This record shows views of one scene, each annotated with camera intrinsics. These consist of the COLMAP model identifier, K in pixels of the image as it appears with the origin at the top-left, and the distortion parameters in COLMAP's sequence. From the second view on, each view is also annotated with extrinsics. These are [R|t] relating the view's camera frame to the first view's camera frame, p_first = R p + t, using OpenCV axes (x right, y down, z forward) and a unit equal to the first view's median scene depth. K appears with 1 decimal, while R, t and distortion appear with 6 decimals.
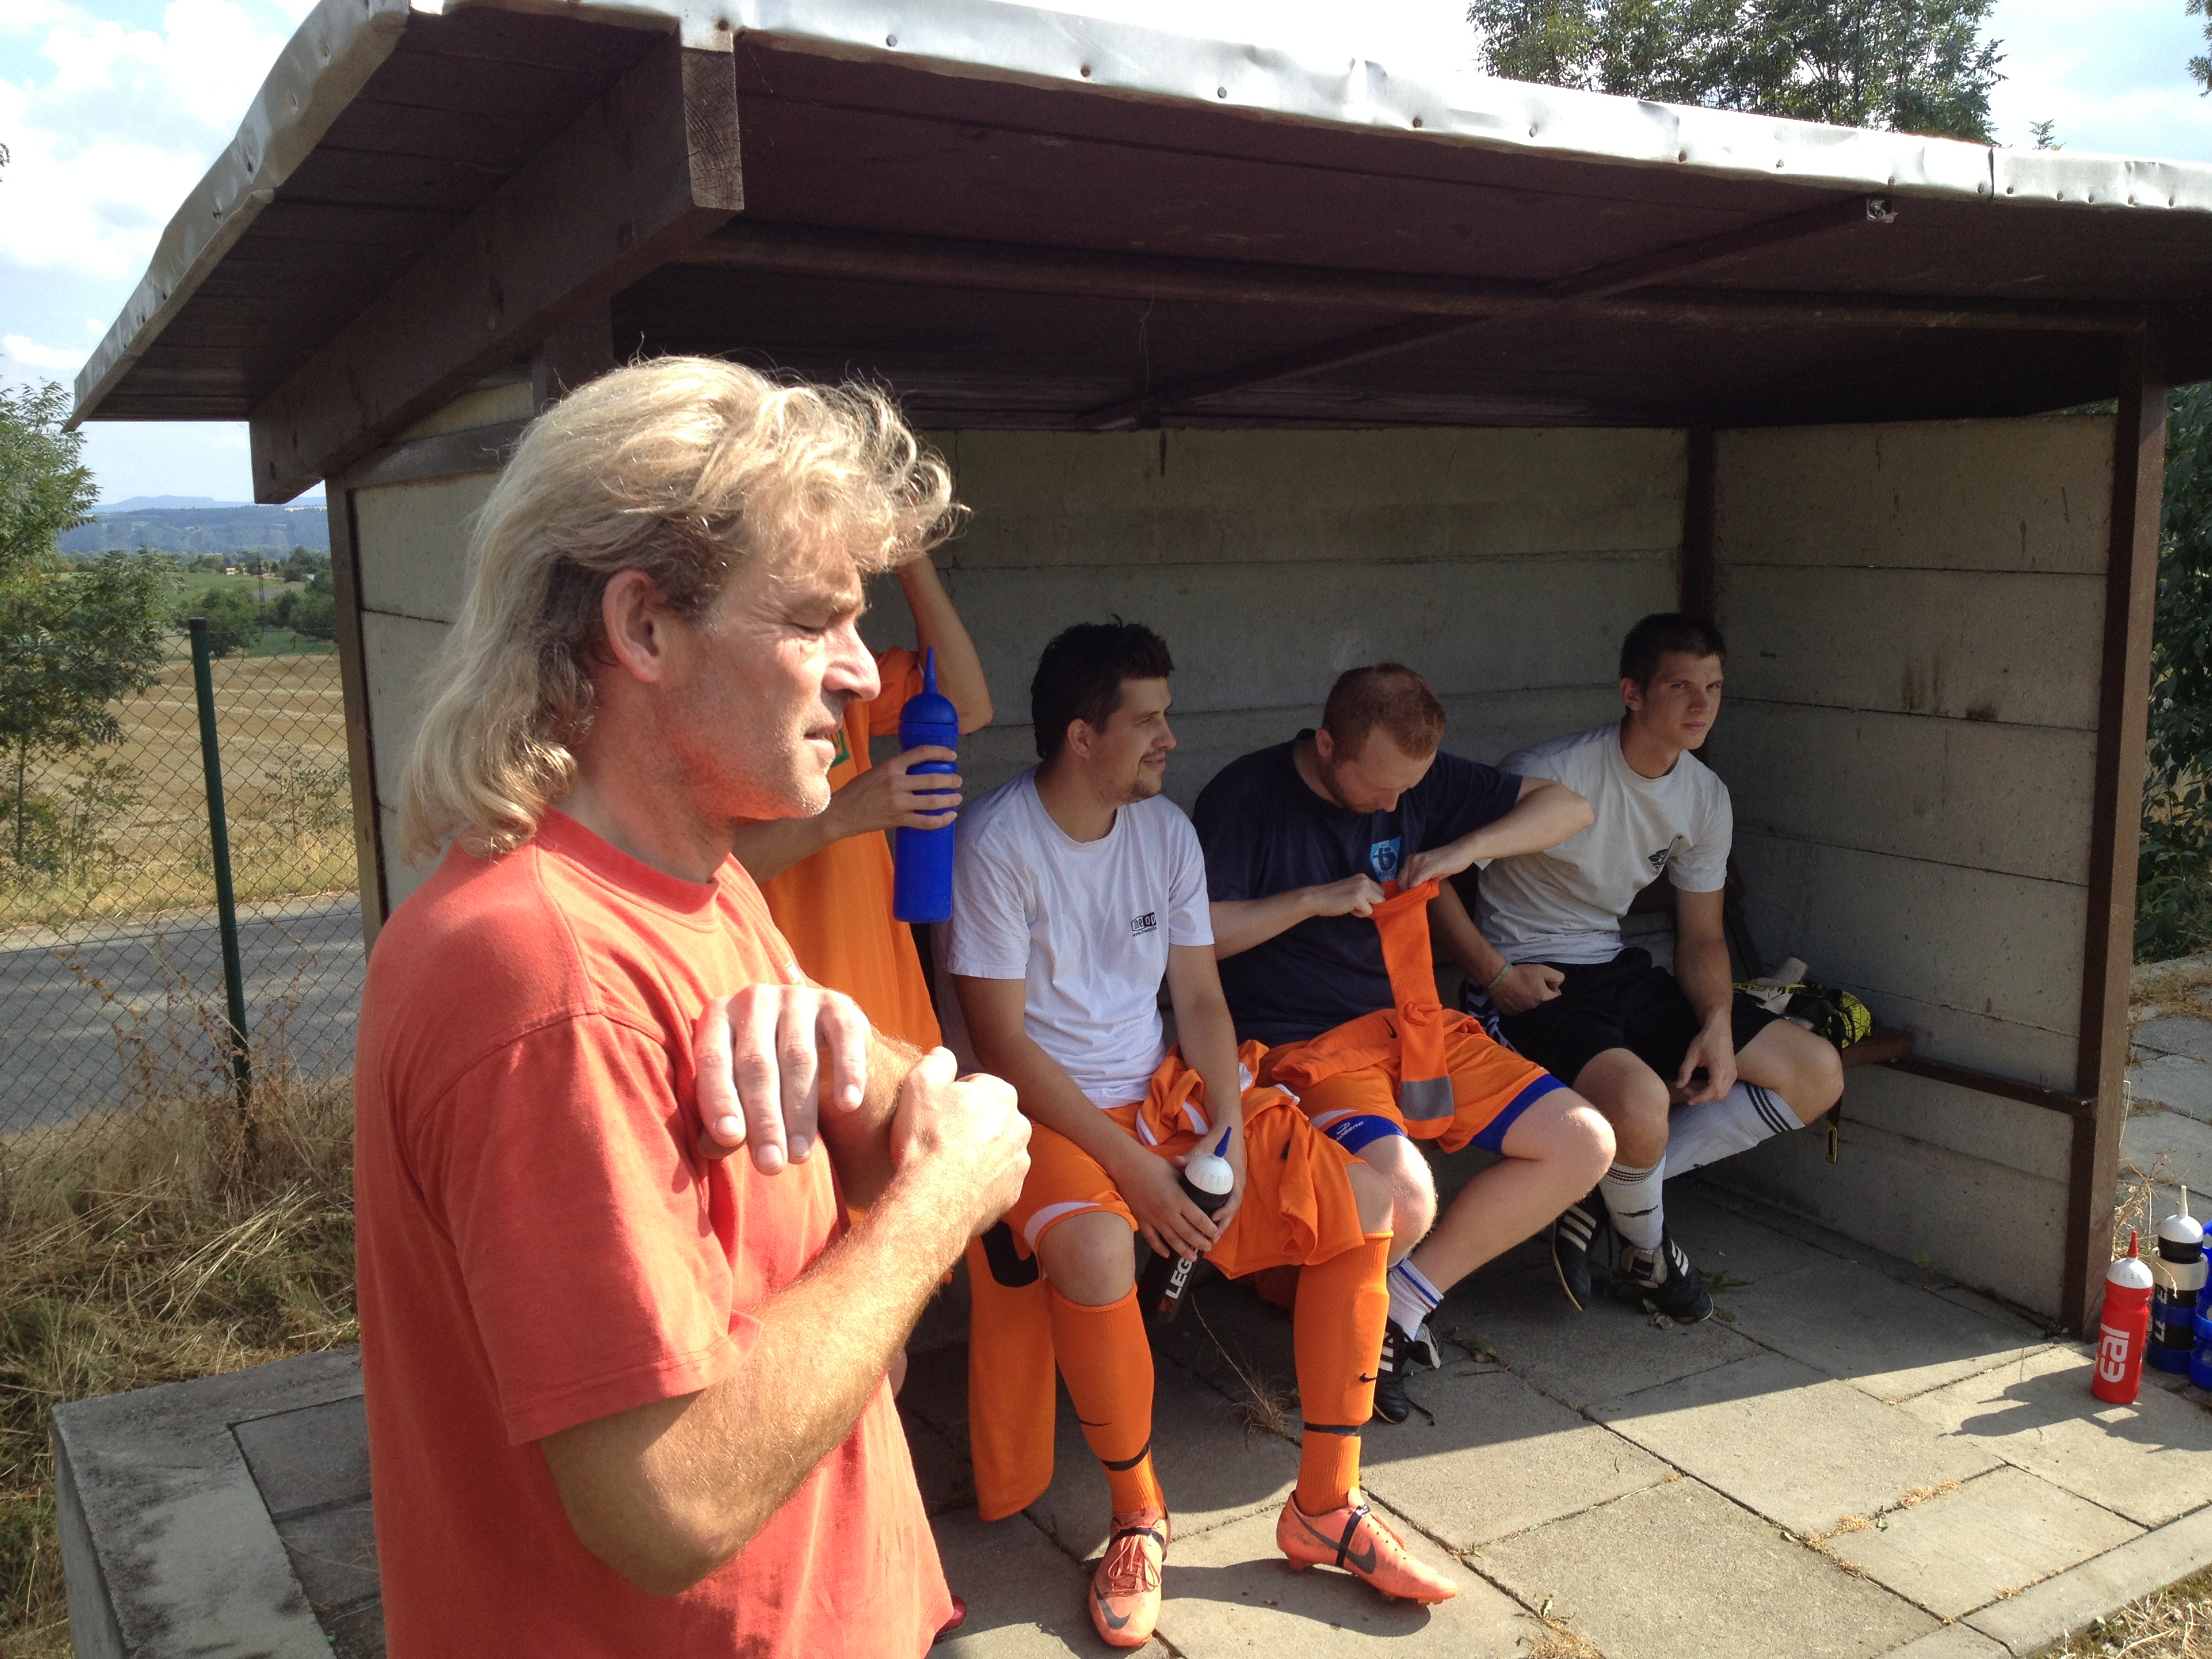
lens RADIAL K [[2193.9, 0, 1106.0], [0, 2193.9, 829.5], [0, 0, 1]] dist [0.142998, -0.326026]
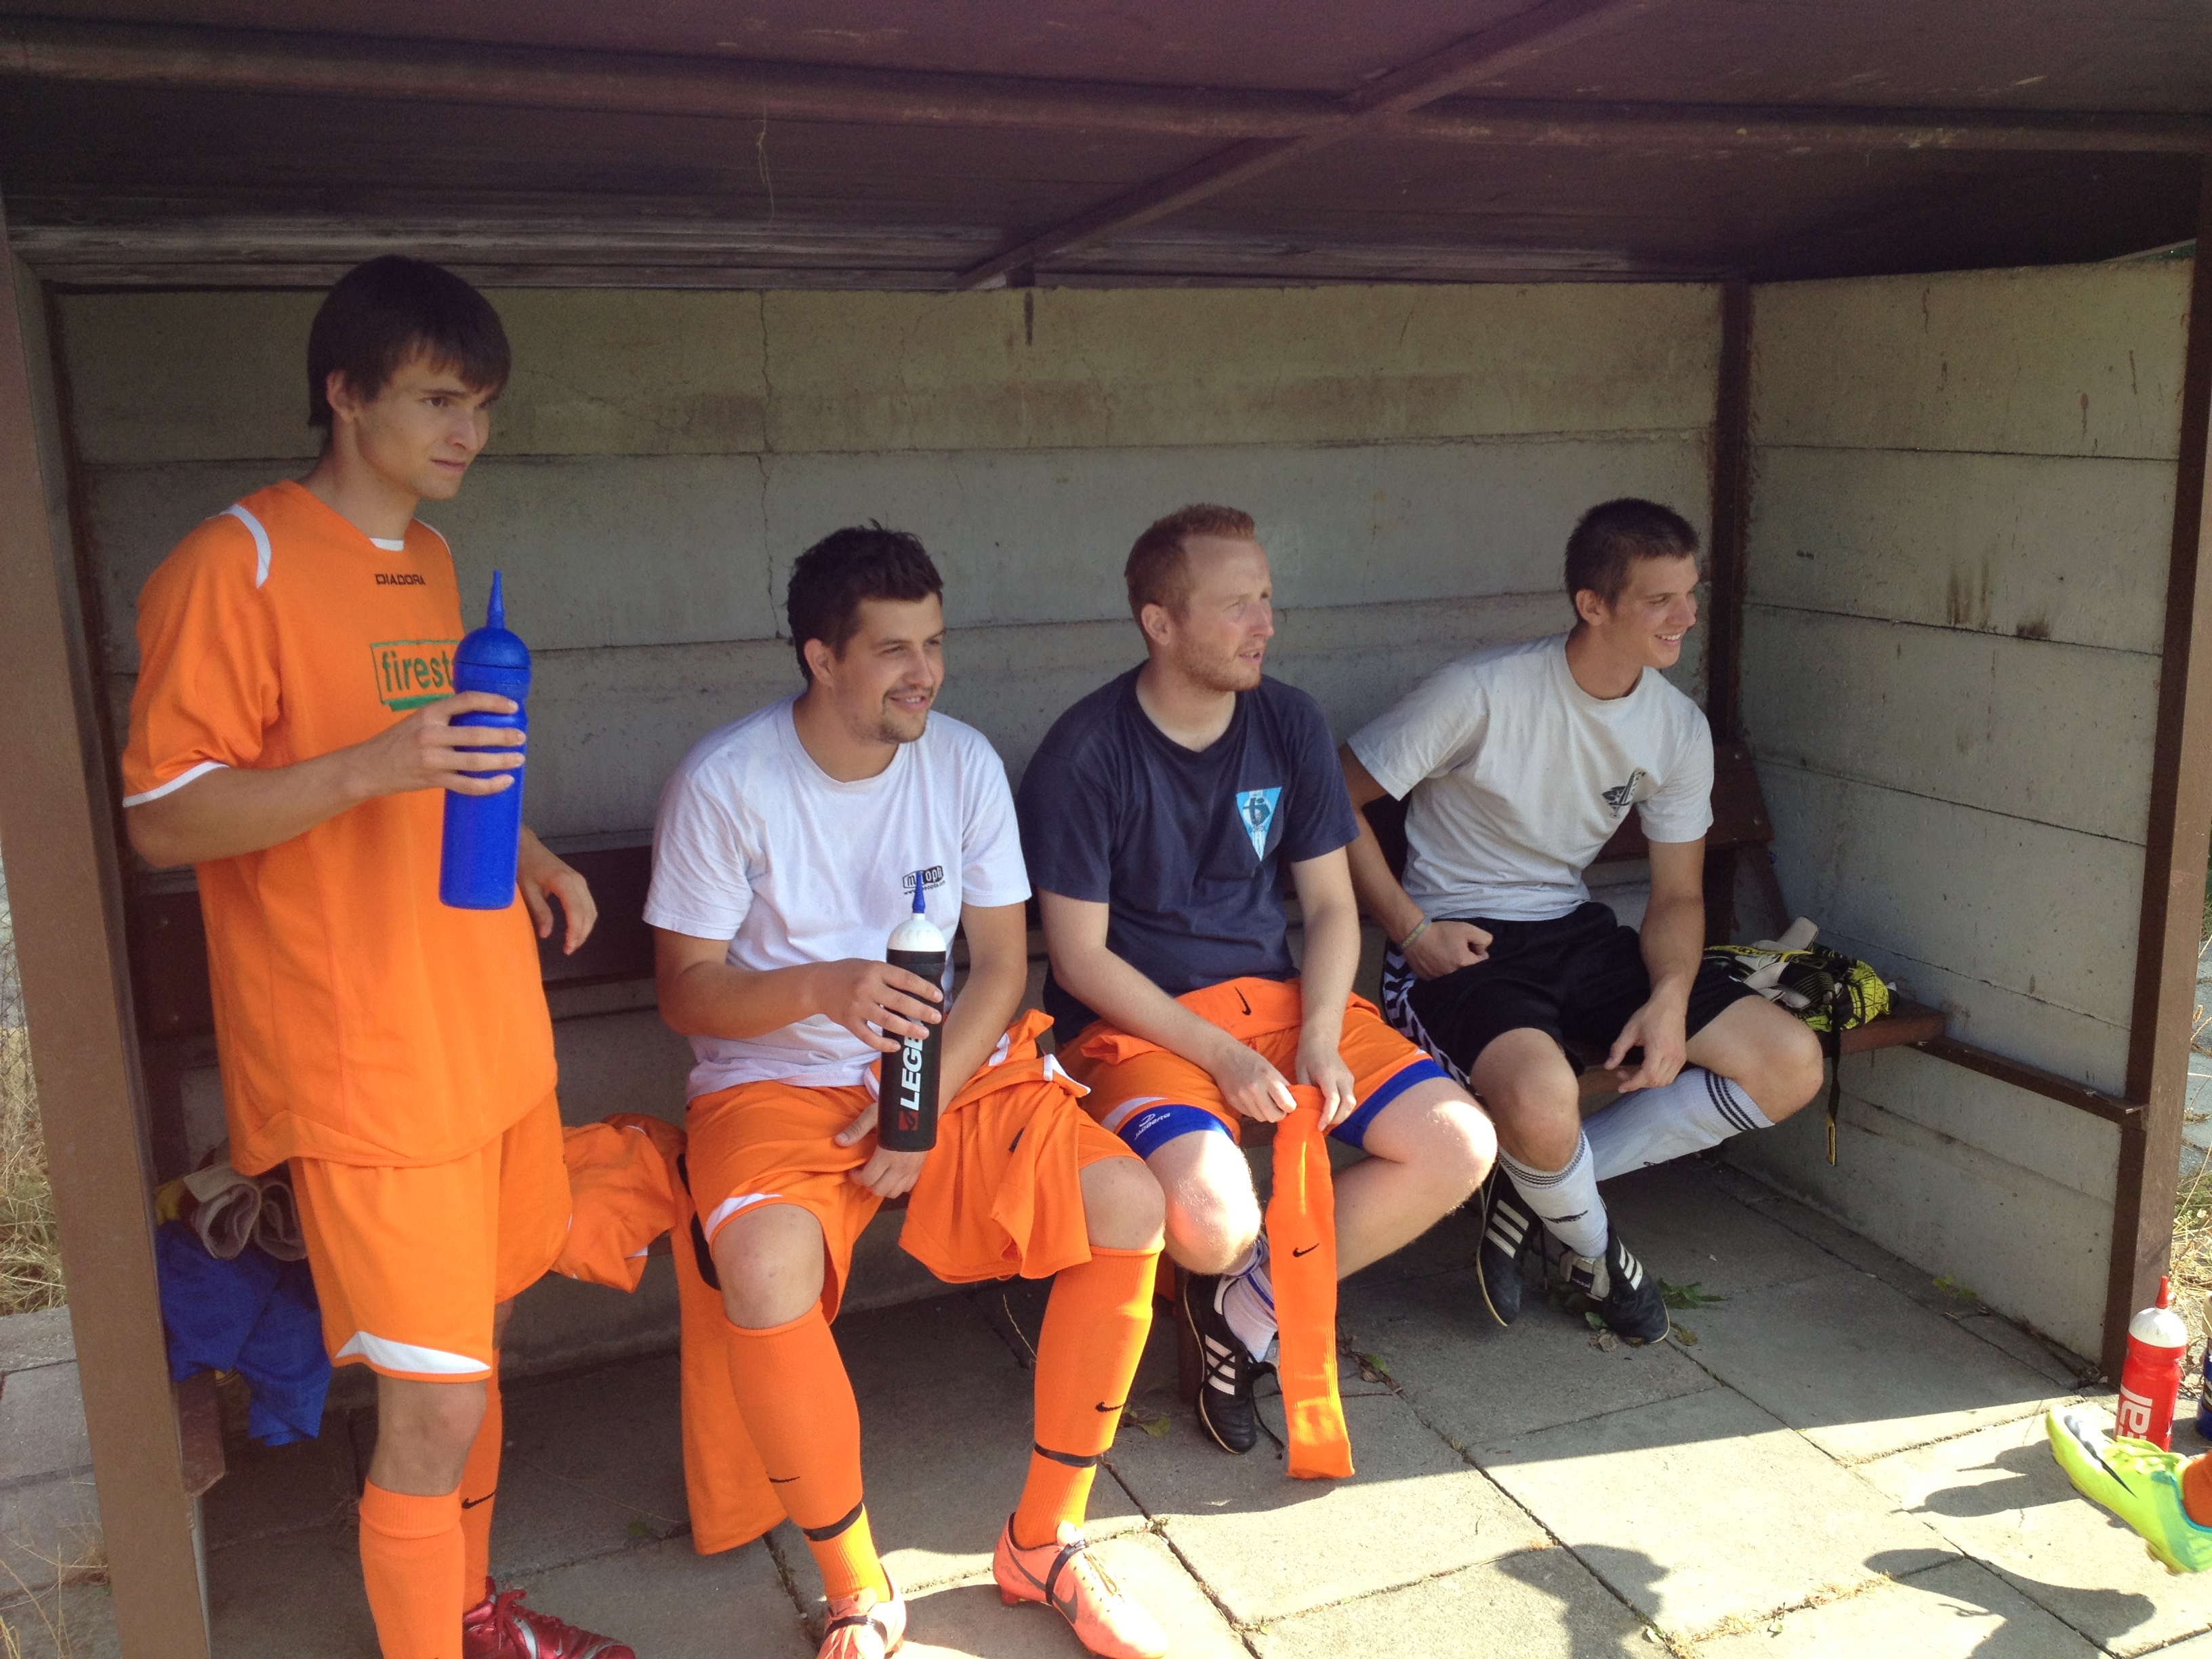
lens RADIAL K [[2188.4, 0, 1106.0], [0, 2188.4, 829.5], [0, 0, 1]] dist [0.136930, -0.287394]
pose [[0.989162, 0.024300, -0.144806, 0.181300], [-0.016249, 0.998269, 0.056527, -0.020280], [0.145929, -0.053561, 0.987844, 0.142959]]
